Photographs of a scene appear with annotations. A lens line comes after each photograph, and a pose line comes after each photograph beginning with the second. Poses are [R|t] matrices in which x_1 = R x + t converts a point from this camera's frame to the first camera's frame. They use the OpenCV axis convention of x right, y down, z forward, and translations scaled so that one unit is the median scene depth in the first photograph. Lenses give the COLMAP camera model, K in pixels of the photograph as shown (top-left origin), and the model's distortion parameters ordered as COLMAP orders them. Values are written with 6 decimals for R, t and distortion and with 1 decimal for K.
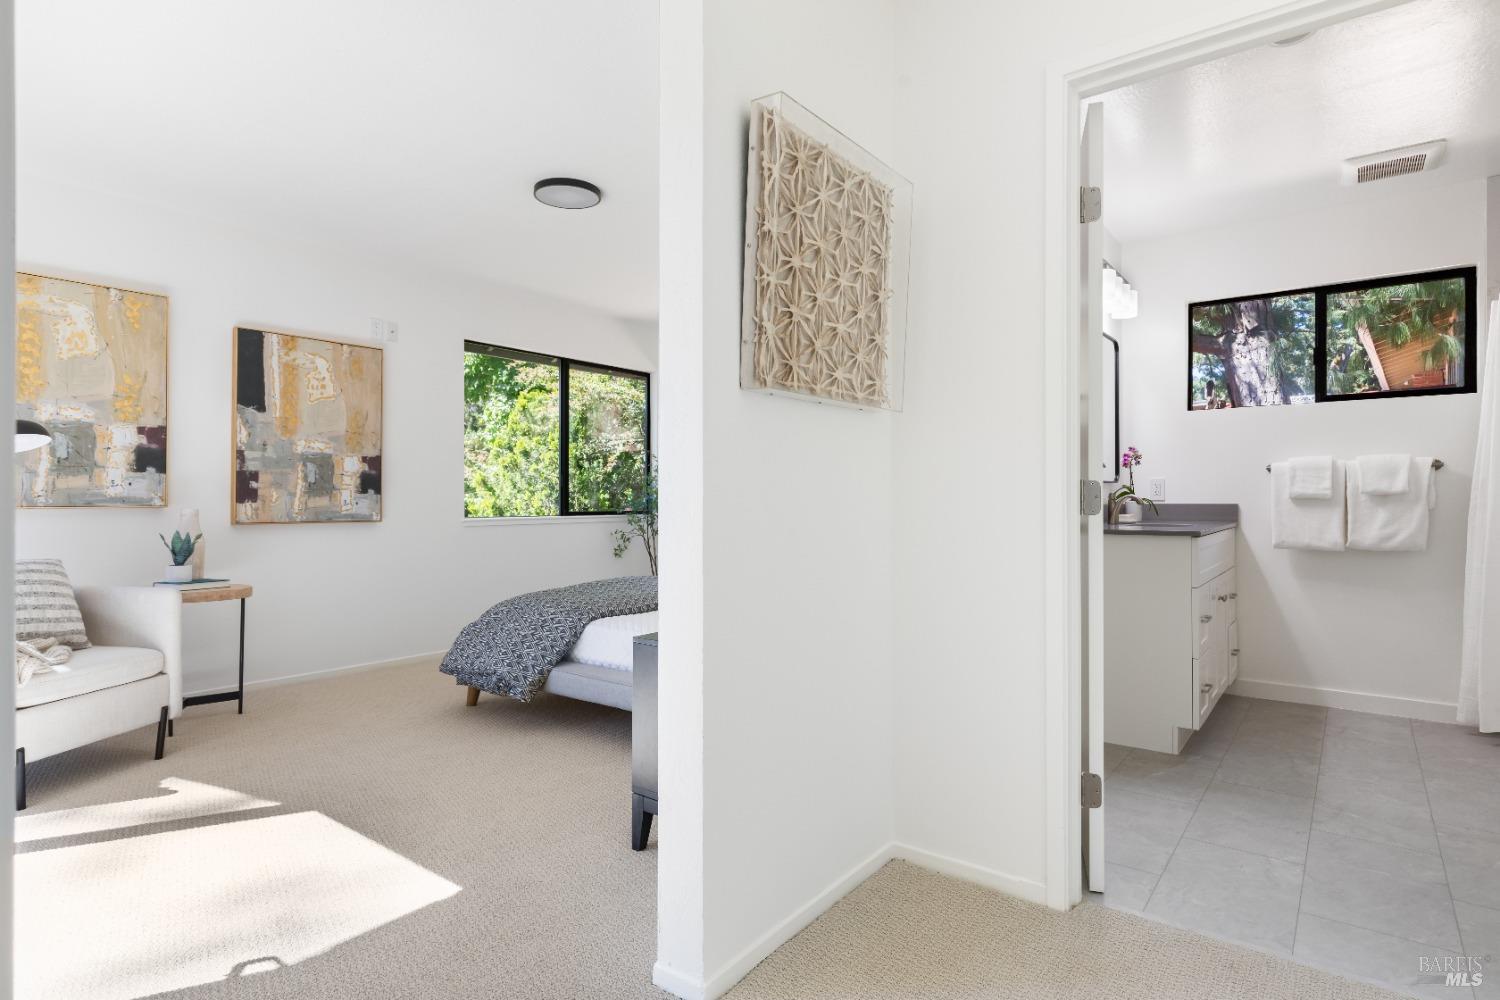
lens RADIAL K [[793.9, 0, 750.0], [0, 793.9, 500.0], [0, 0, 1]] dist [-0.001554, -0.000553]
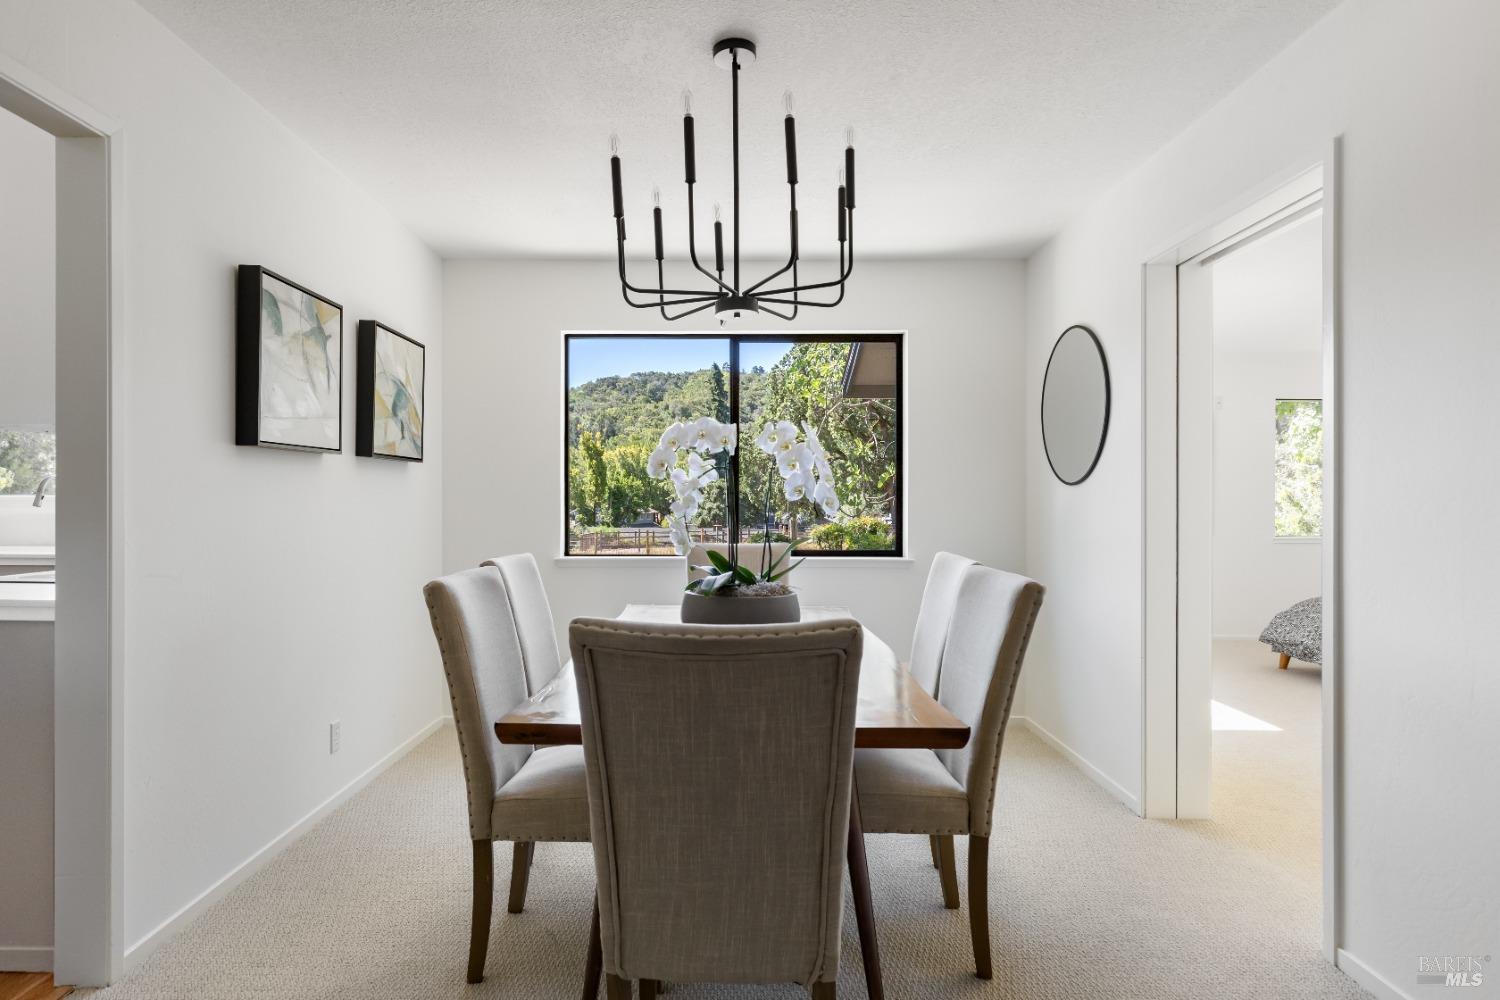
lens RADIAL K [[833.3, 0, 726.7], [0, 833.3, 499.4], [0, 0, 1]] dist [0.000573, 0.000133]
pose [[0.609874, 0.000409, -0.792498, 0.214132], [-0.005447, 0.999978, -0.003676, -0.035348], [0.792479, 0.006559, 0.609863, -0.667953]]
